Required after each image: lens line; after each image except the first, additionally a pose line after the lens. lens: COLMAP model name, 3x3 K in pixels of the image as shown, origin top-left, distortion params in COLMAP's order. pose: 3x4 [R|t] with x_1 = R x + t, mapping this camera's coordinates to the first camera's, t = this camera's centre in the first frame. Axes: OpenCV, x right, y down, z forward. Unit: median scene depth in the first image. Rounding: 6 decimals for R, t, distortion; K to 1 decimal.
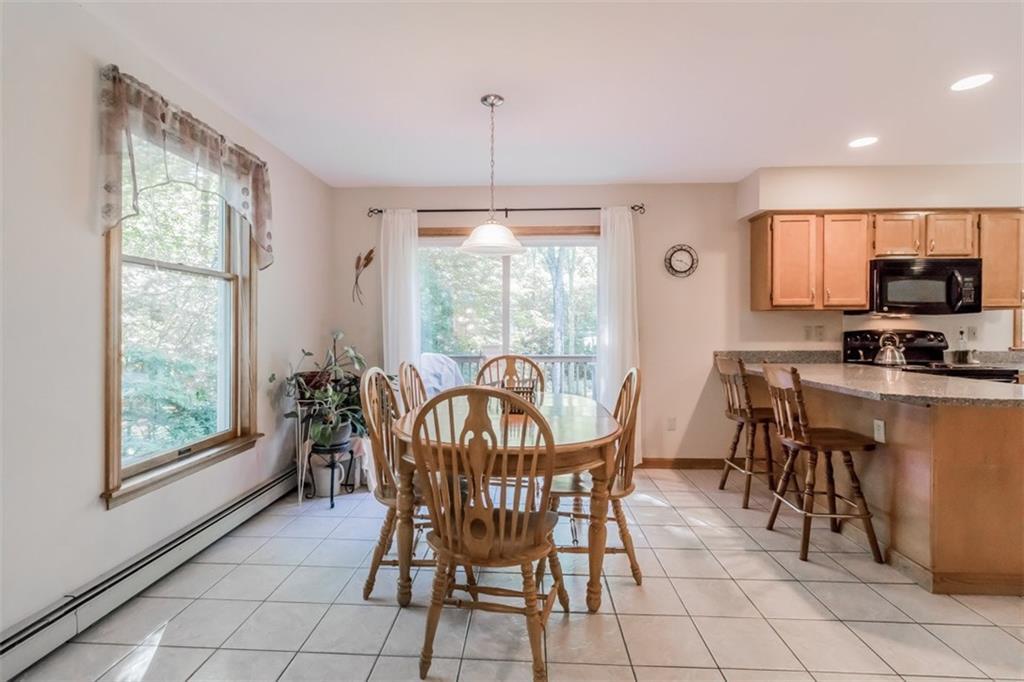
lens RADIAL K [[488.1, 0, 510.1], [0, 488.1, 336.7], [0, 0, 1]] dist [-0.000415, -0.000214]
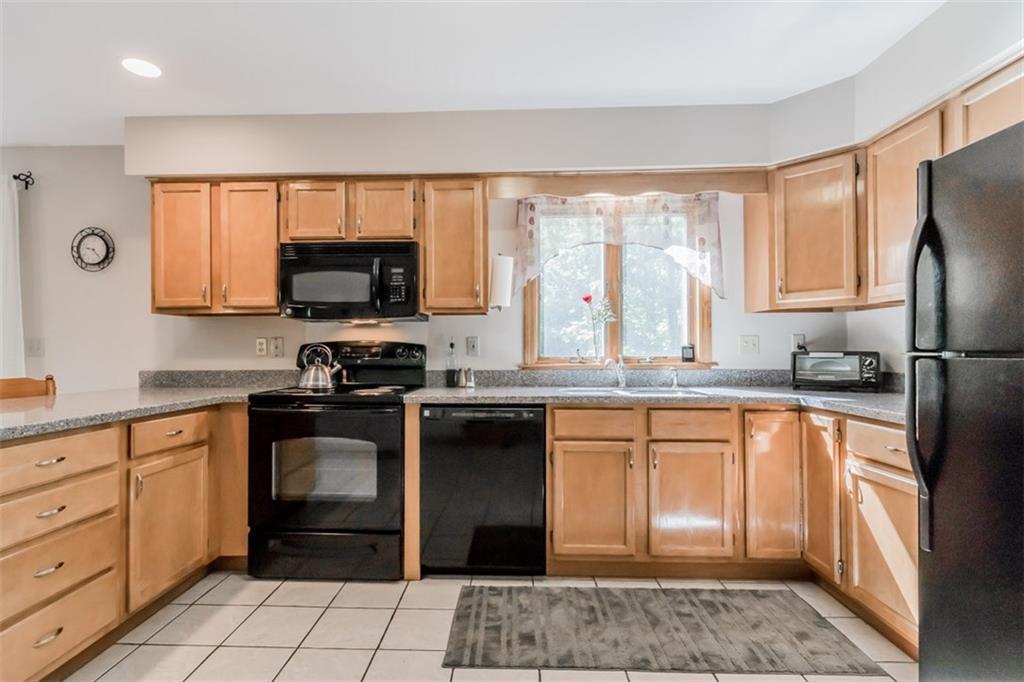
lens RADIAL K [[488.1, 0, 510.1], [0, 488.1, 344.0], [0, 0, 1]] dist [-0.000415, -0.000214]
pose [[0.999572, -0.002070, 0.029191, 1.052598], [0.002741, 0.999733, -0.022940, 0.007718], [-0.029135, 0.023010, 0.999311, 0.266921]]
